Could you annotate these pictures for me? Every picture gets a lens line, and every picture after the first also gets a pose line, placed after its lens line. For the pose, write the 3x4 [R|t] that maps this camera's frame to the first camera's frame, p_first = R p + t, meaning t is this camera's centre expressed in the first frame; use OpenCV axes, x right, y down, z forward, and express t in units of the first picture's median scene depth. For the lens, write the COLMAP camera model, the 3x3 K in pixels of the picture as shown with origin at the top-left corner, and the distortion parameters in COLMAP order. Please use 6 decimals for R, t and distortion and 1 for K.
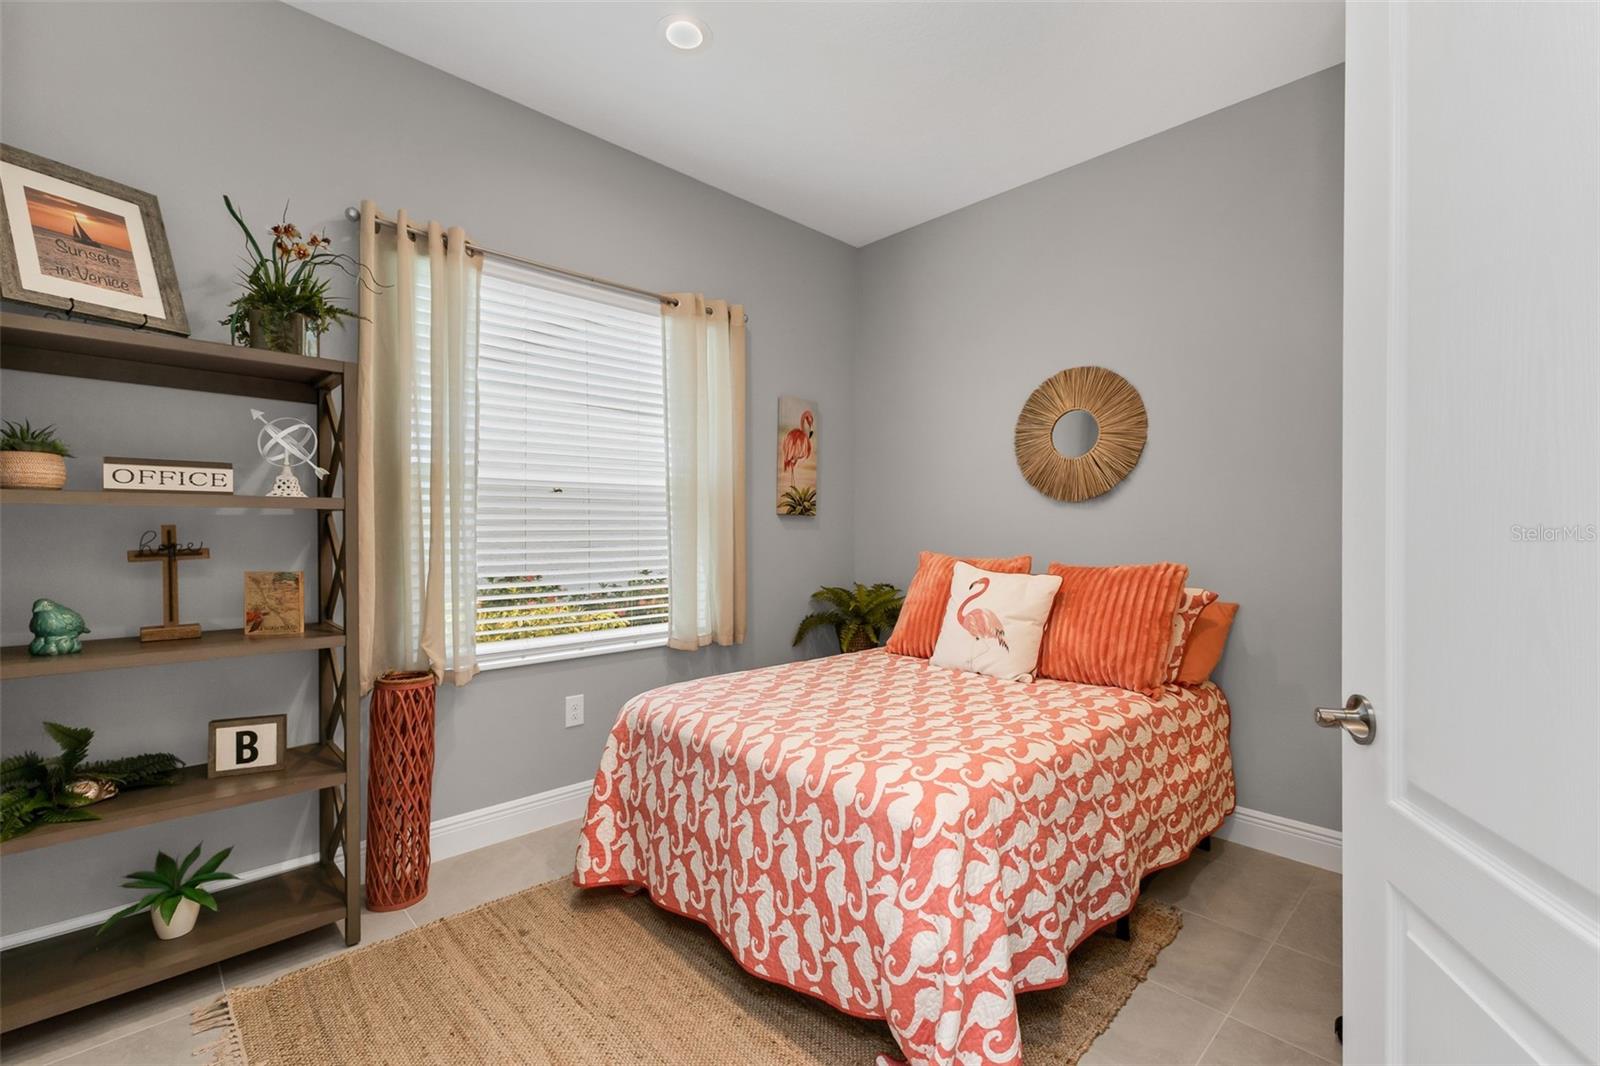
lens RADIAL K [[702.5, 0, 804.4], [0, 702.5, 530.0], [0, 0, 1]] dist [0.005284, -0.000425]
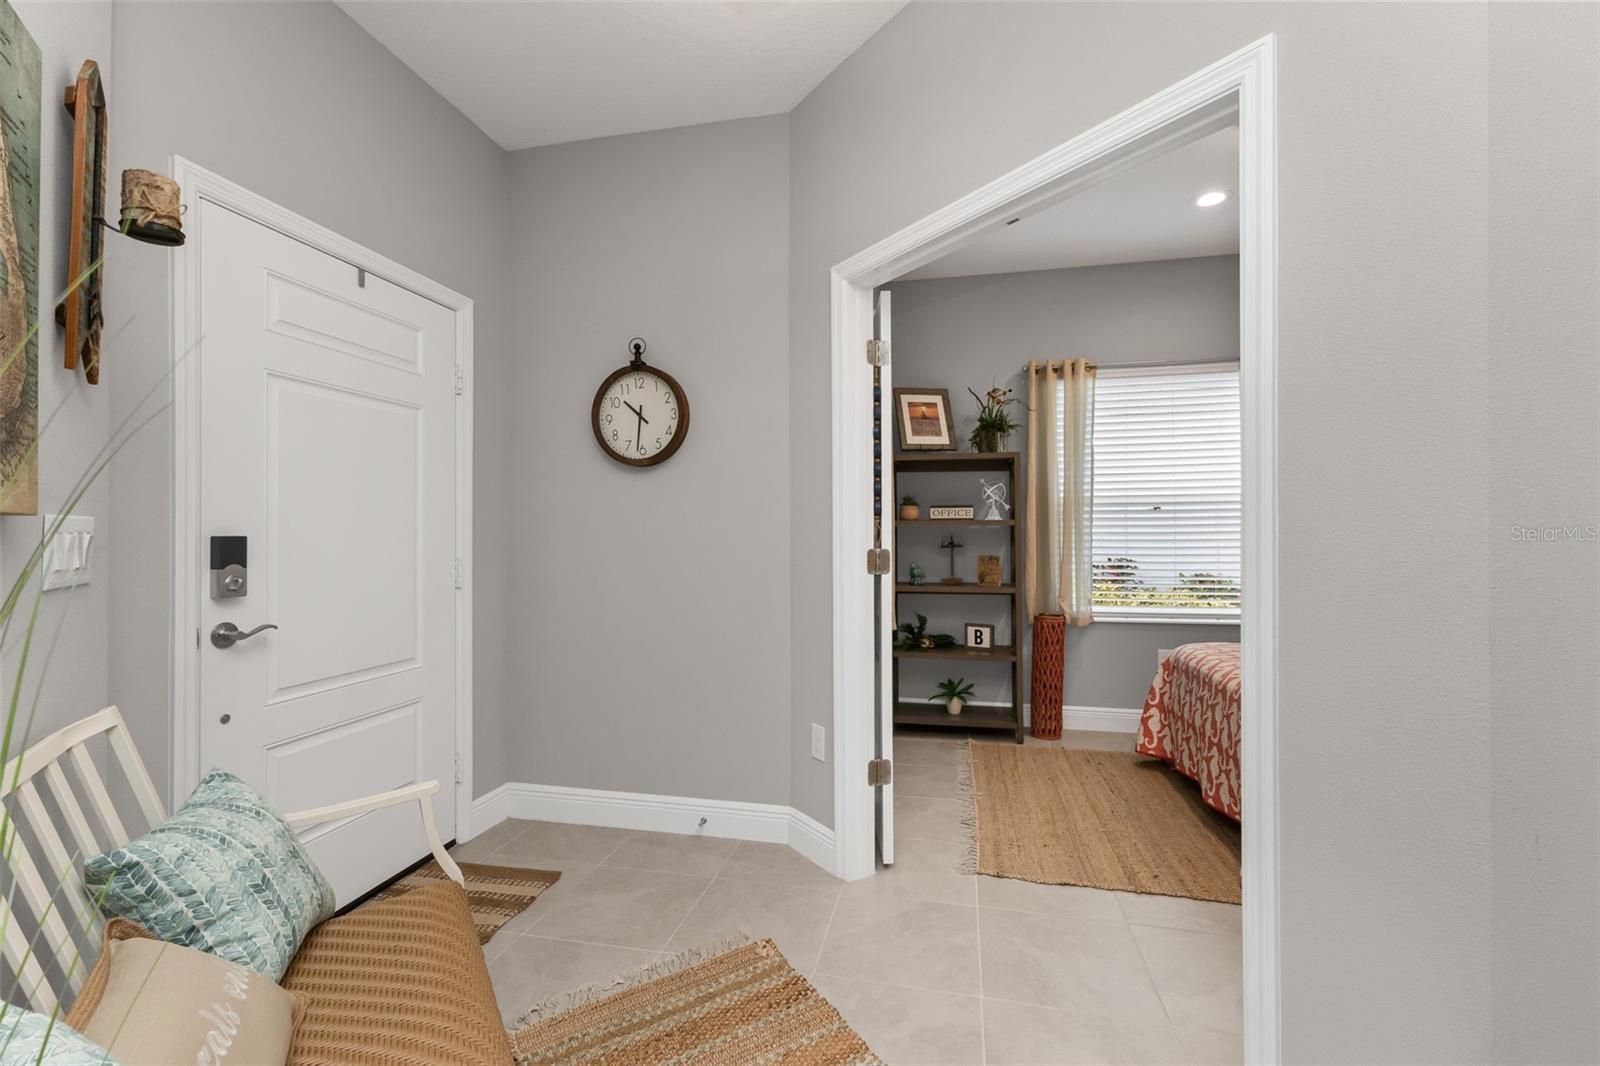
lens RADIAL K [[702.5, 0, 804.4], [0, 702.5, 530.0], [0, 0, 1]] dist [0.005284, -0.000425]
pose [[0.553557, -0.010072, -0.832750, 0.676734], [0.001713, 0.999939, -0.010955, 0.004620], [0.832809, 0.004638, 0.553541, -0.605881]]
